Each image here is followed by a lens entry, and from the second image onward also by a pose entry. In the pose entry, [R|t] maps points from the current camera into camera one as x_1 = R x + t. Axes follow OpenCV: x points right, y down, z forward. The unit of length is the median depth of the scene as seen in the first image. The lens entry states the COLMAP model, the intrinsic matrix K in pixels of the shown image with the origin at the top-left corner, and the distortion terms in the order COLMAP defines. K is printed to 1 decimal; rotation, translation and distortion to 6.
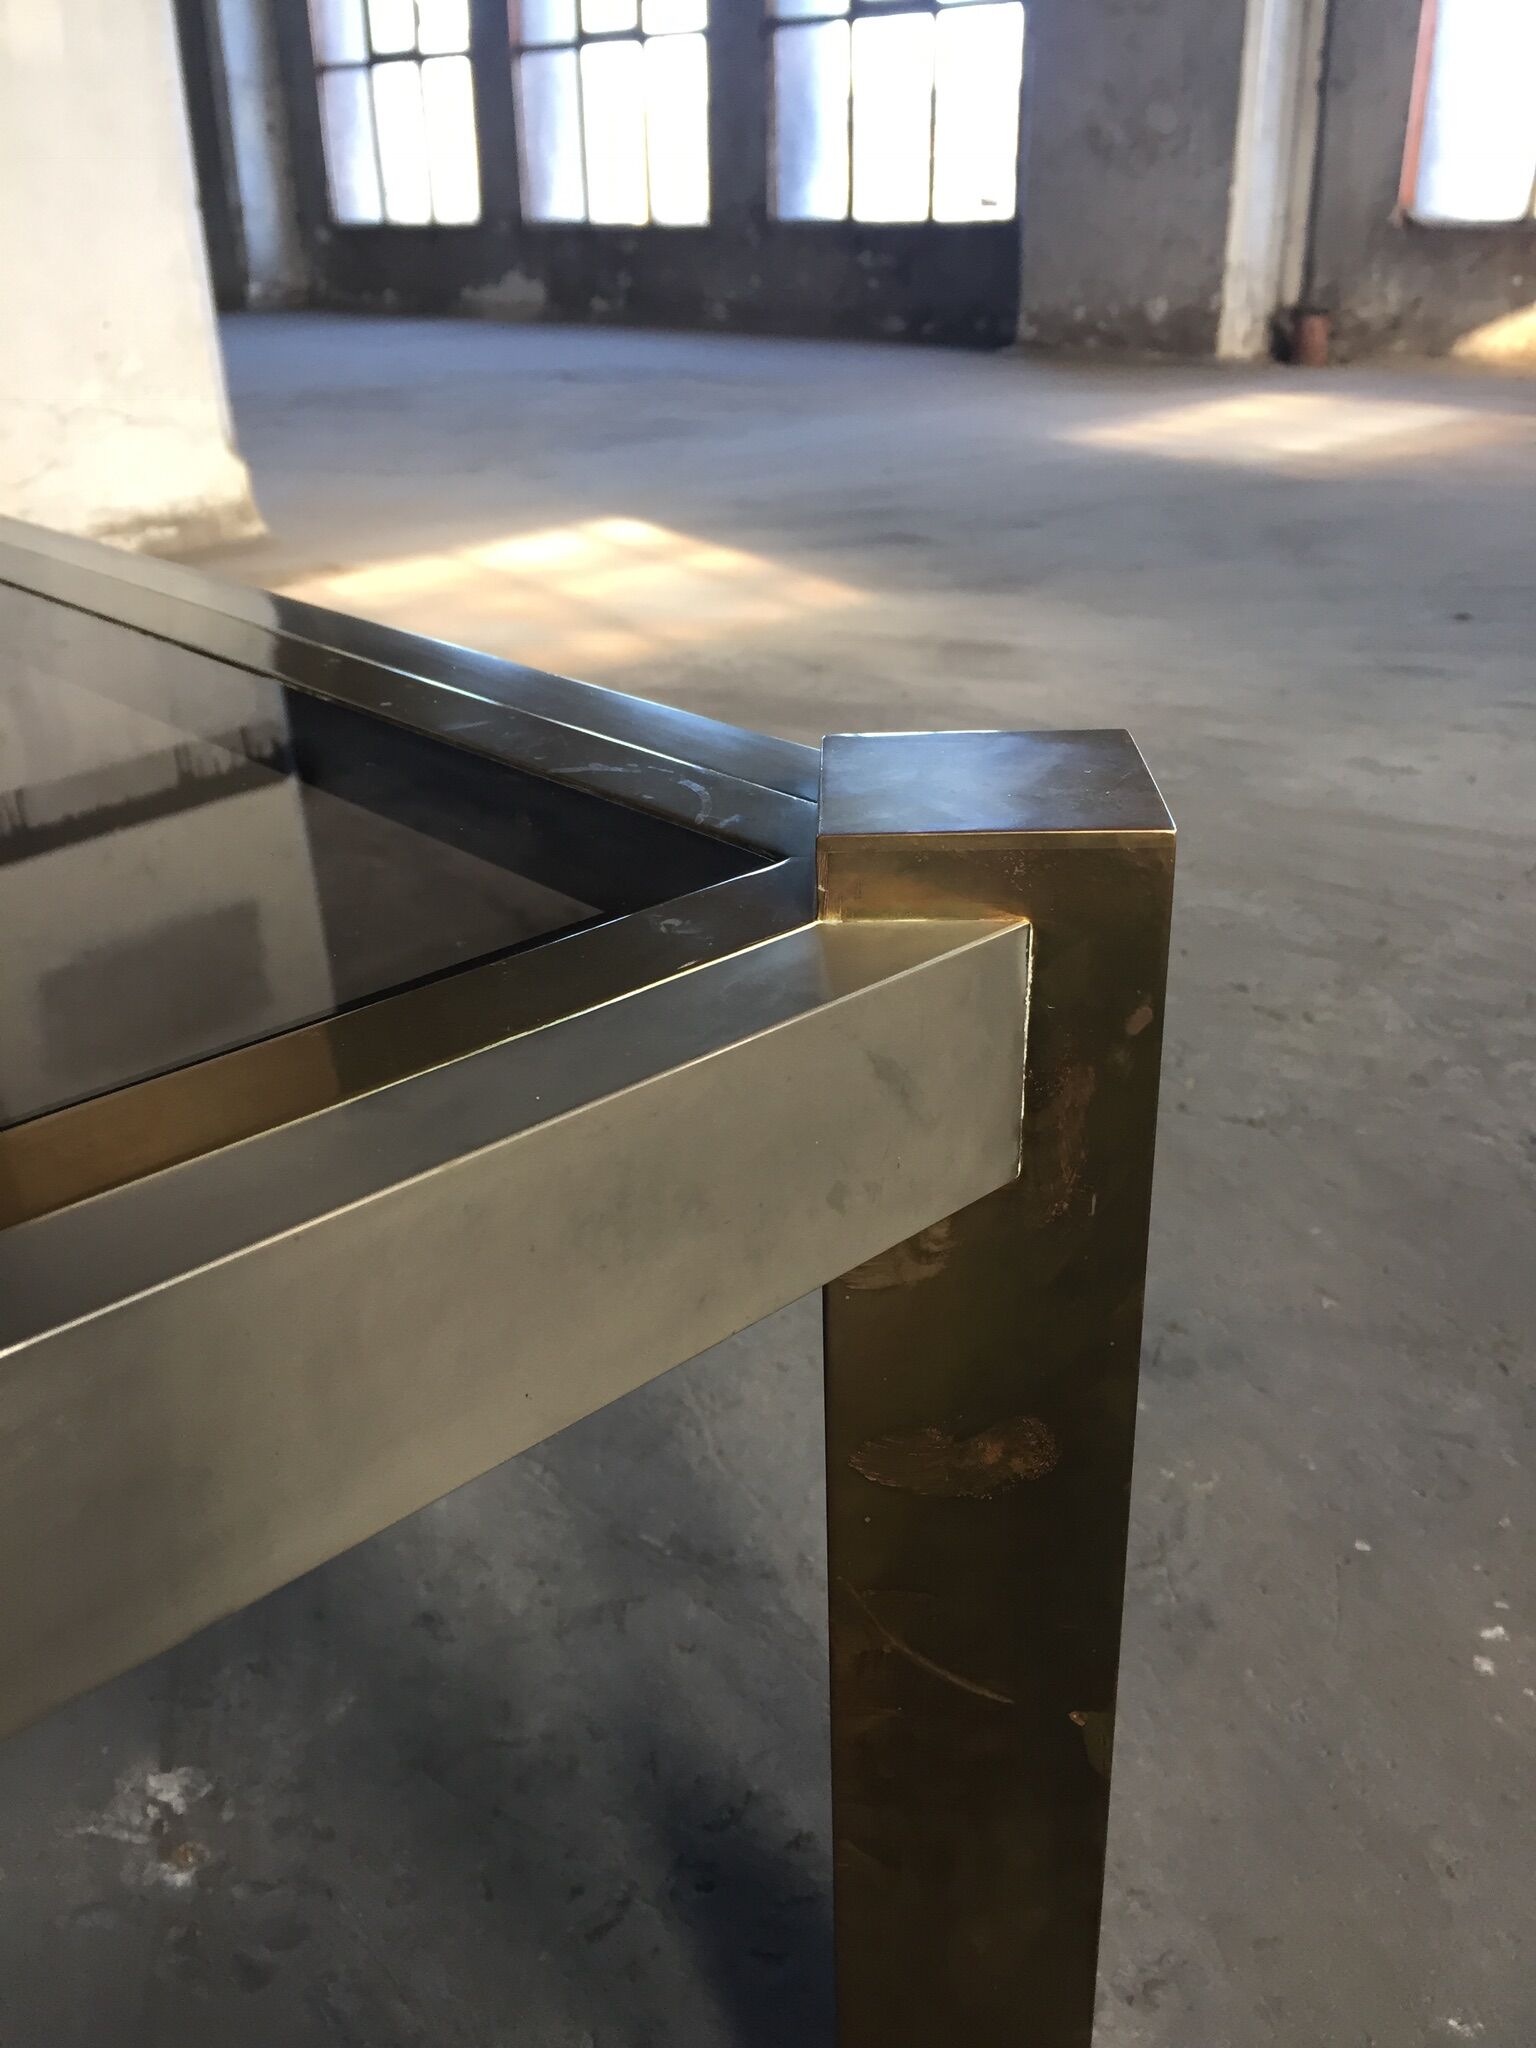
lens RADIAL K [[1778.6, 0, 778.6], [0, 1778.6, 1057.2], [0, 0, 1]] dist [0.090273, -0.134778]
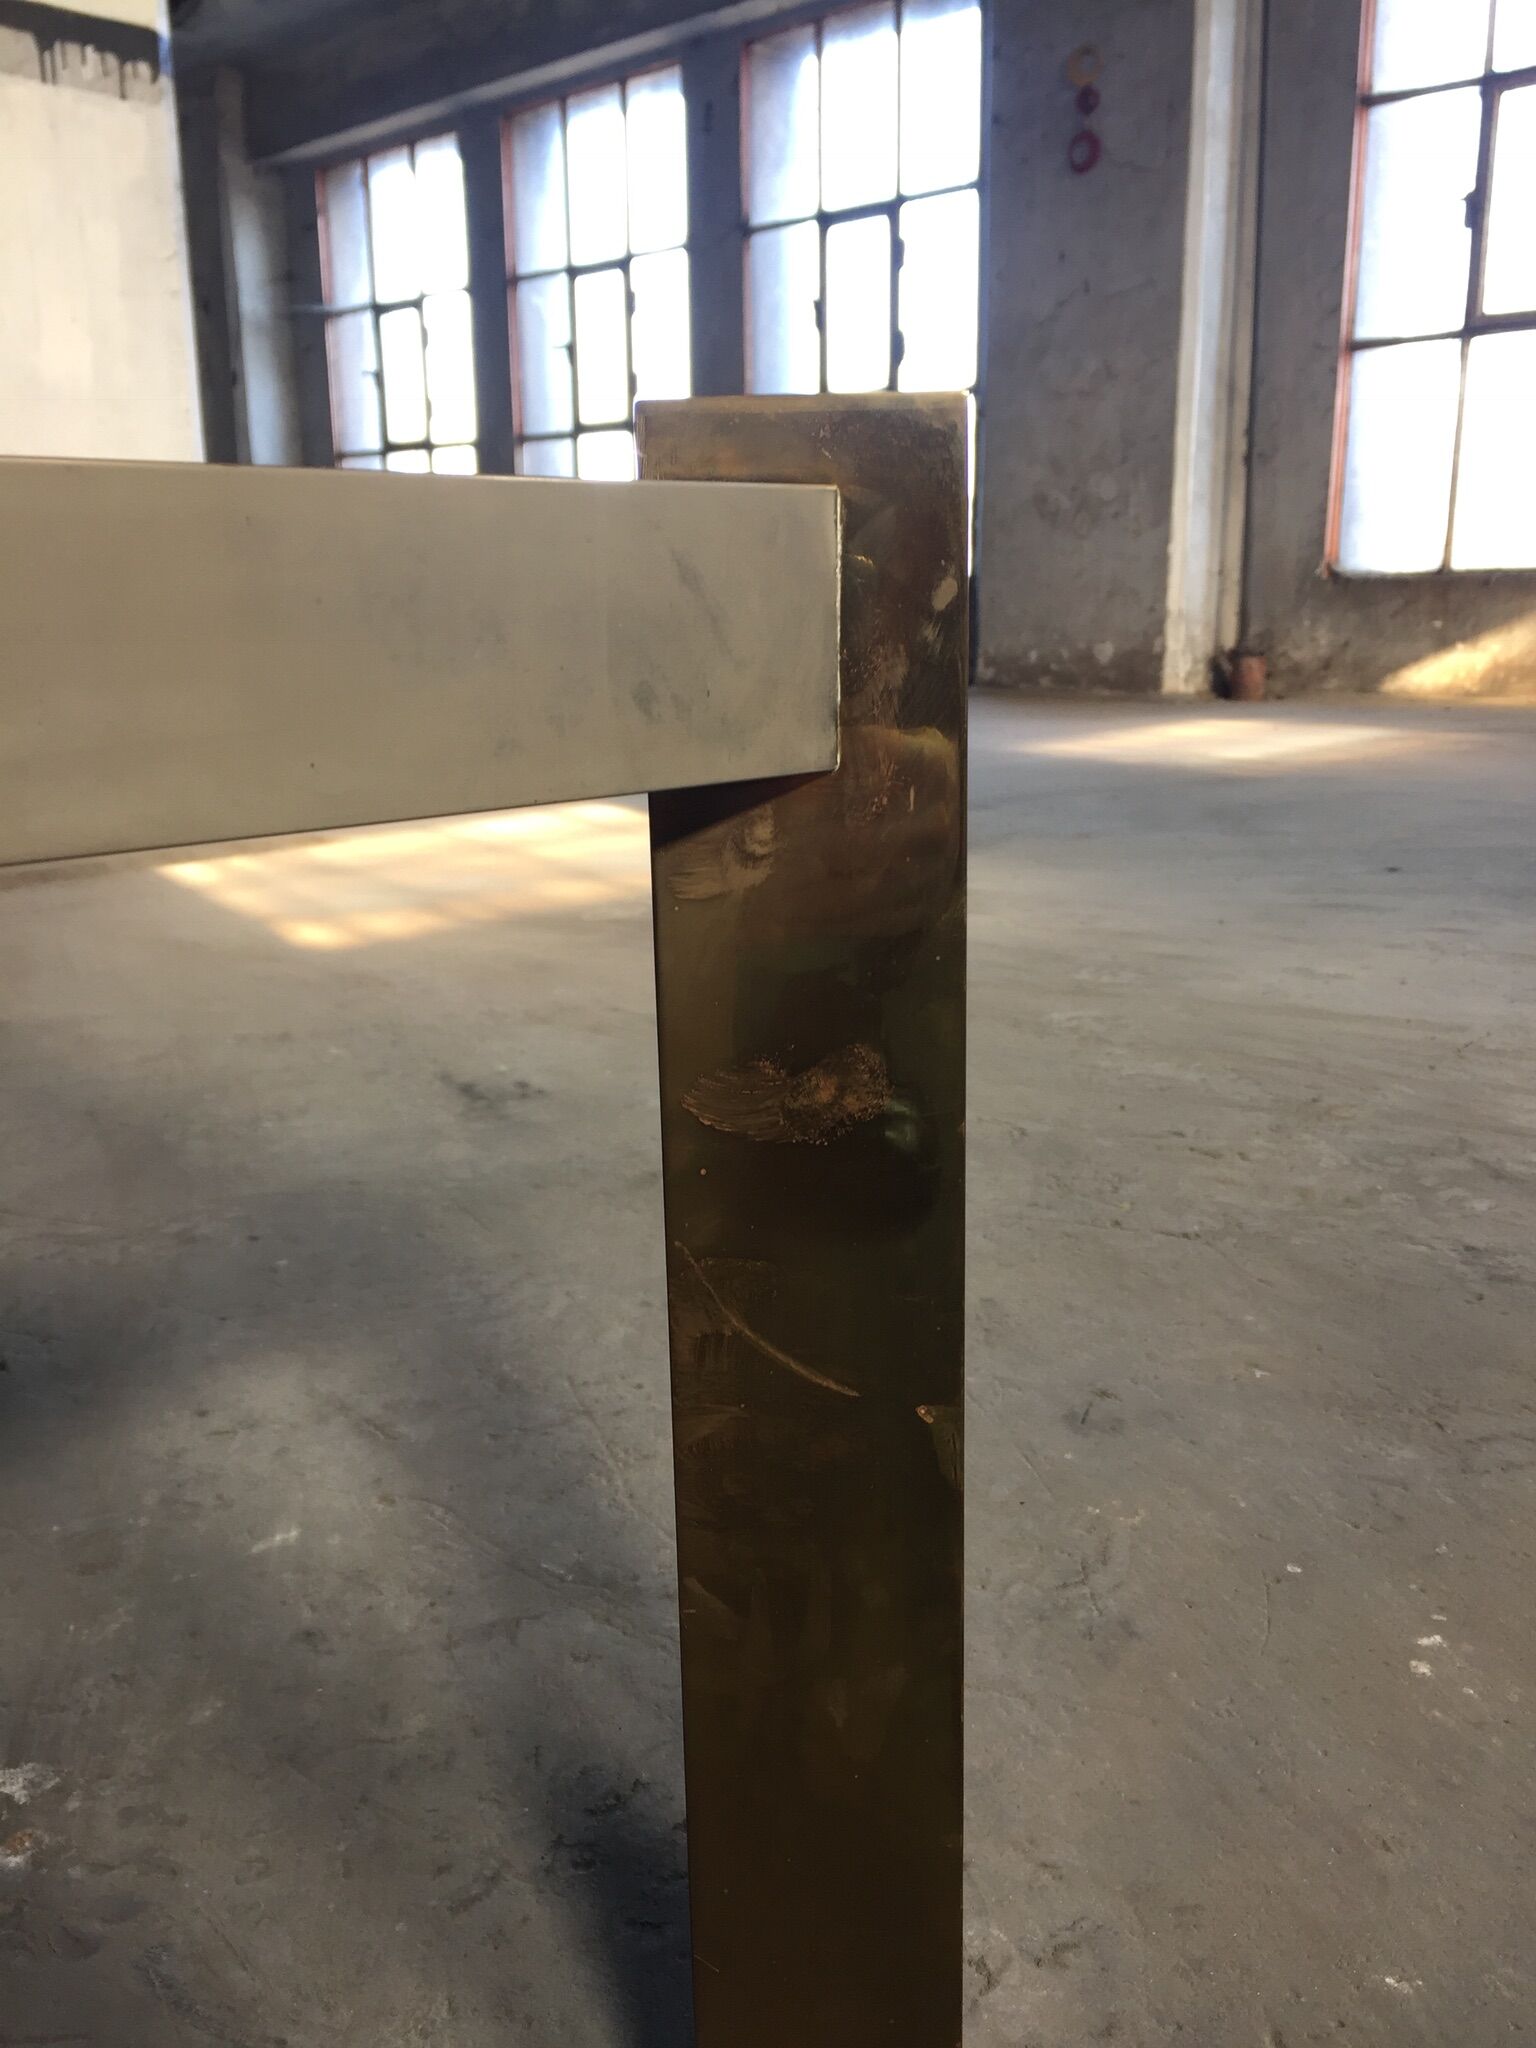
lens RADIAL K [[1778.6, 0, 781.8], [0, 1778.6, 1065.4], [0, 0, 1]] dist [0.090273, -0.134778]
pose [[0.999956, 0.003909, 0.008554, 0.045028], [-0.002128, 0.979985, -0.199062, 0.211686], [-0.009161, 0.199035, 0.979950, 0.011351]]
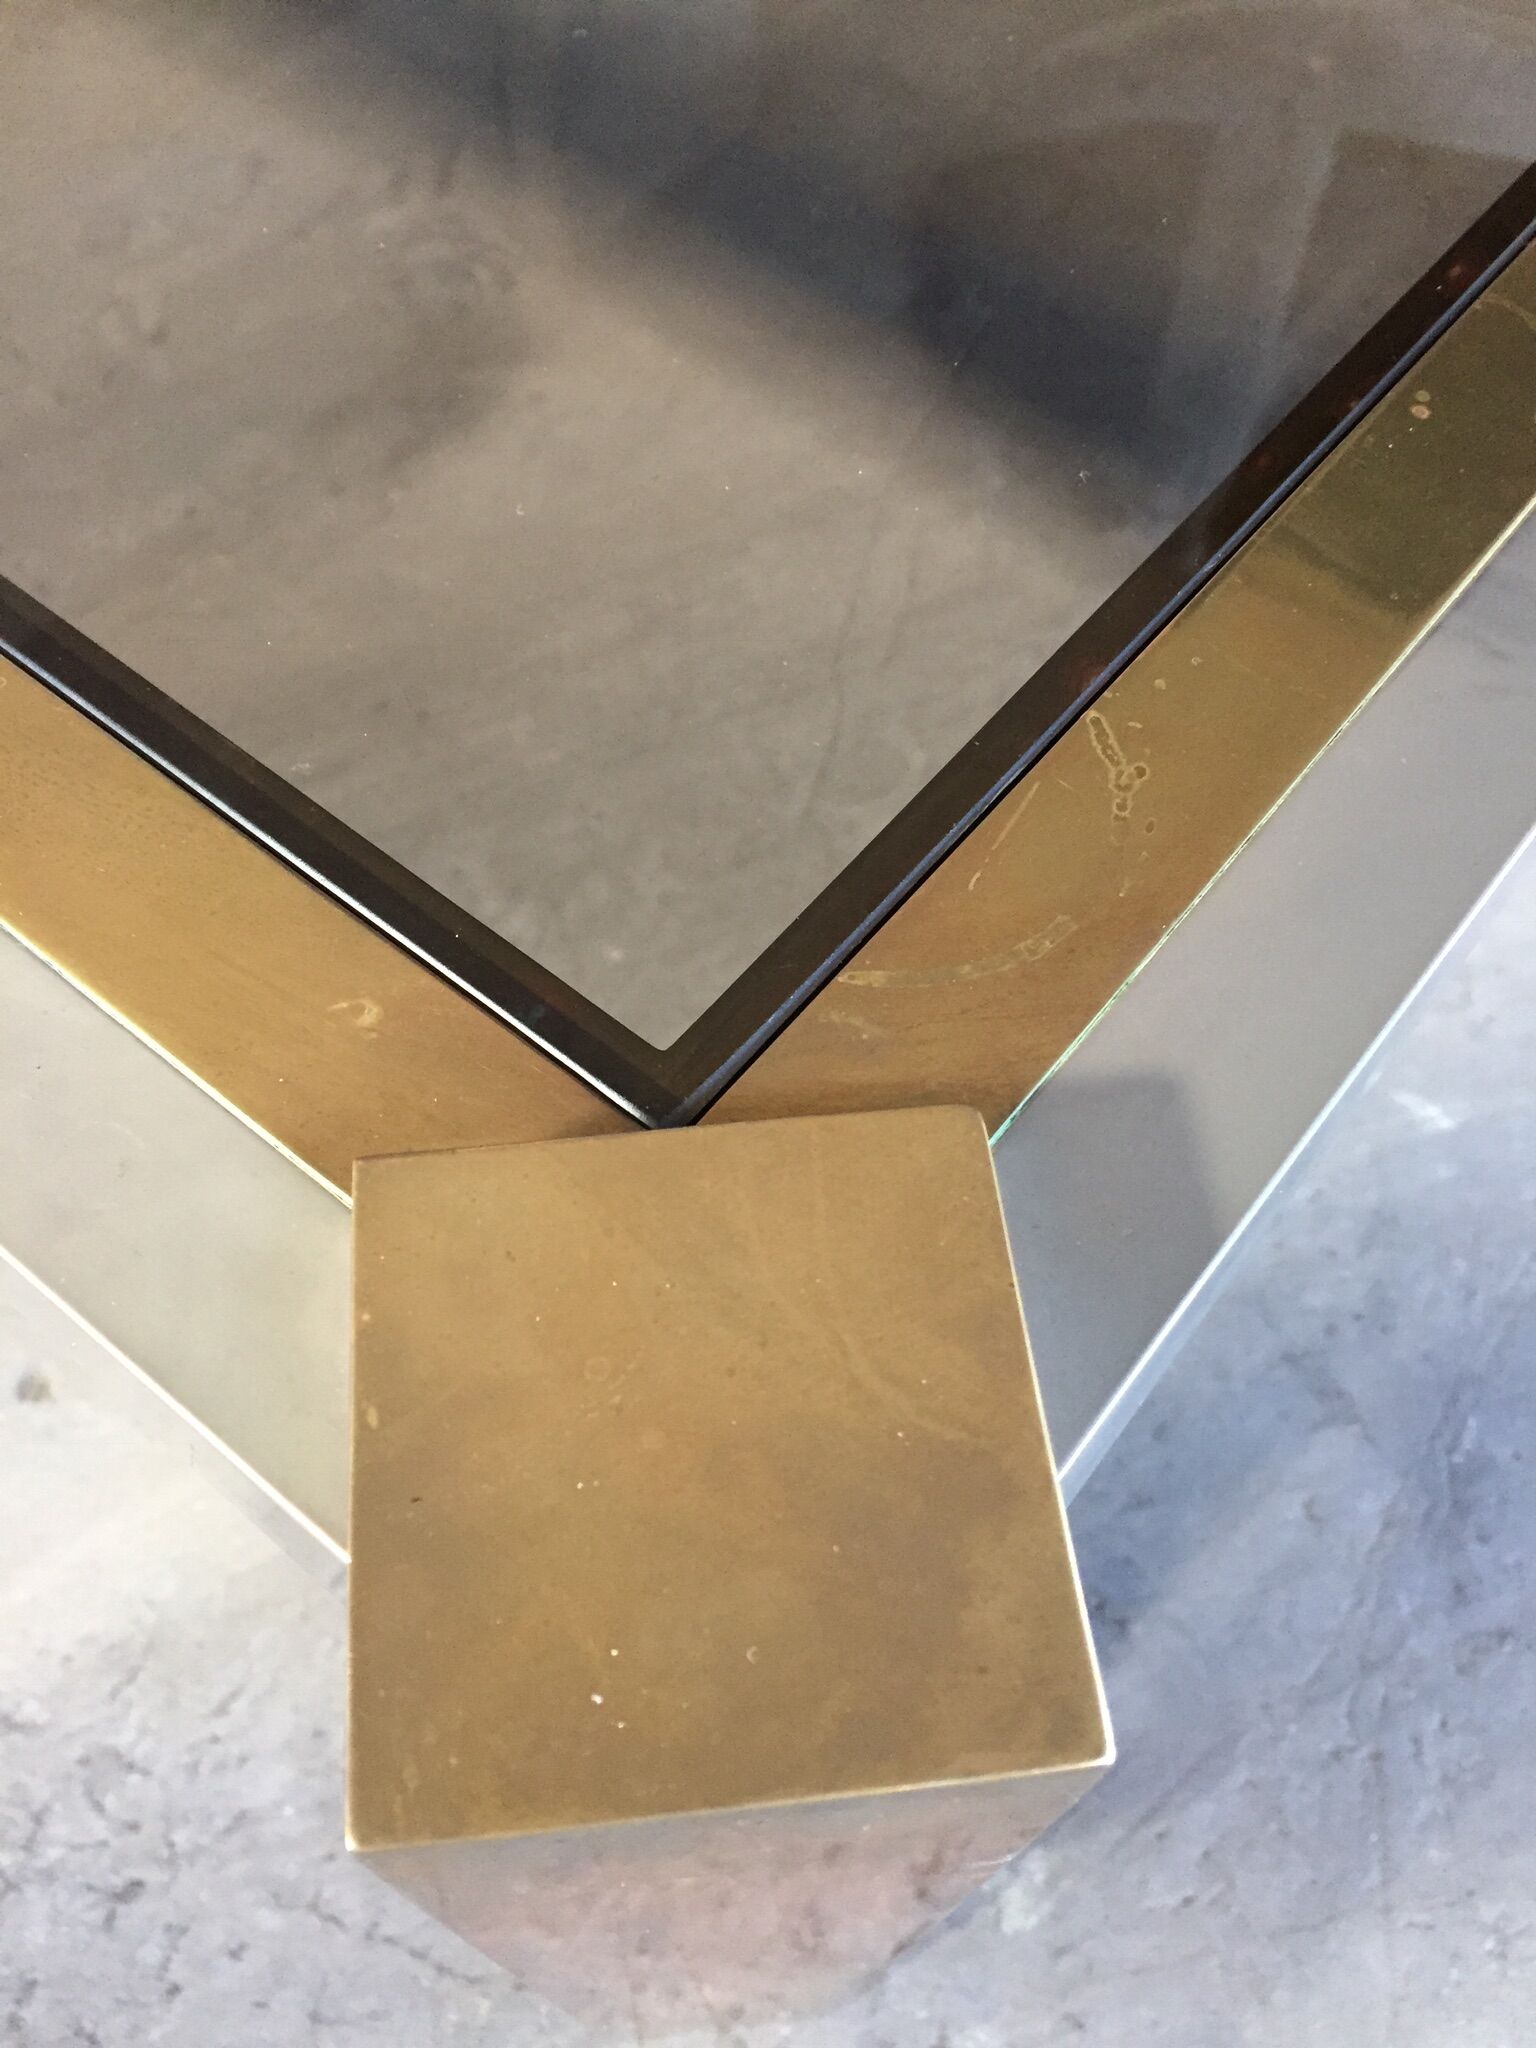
lens RADIAL K [[1778.6, 0, 765.7], [0, 1778.6, 1037.1], [0, 0, 1]] dist [0.090273, -0.134778]
pose [[0.147854, 0.862784, -0.483470, 0.123847], [-0.465962, 0.491957, 0.735430, -0.269313], [0.872364, 0.116543, 0.474762, 0.362844]]
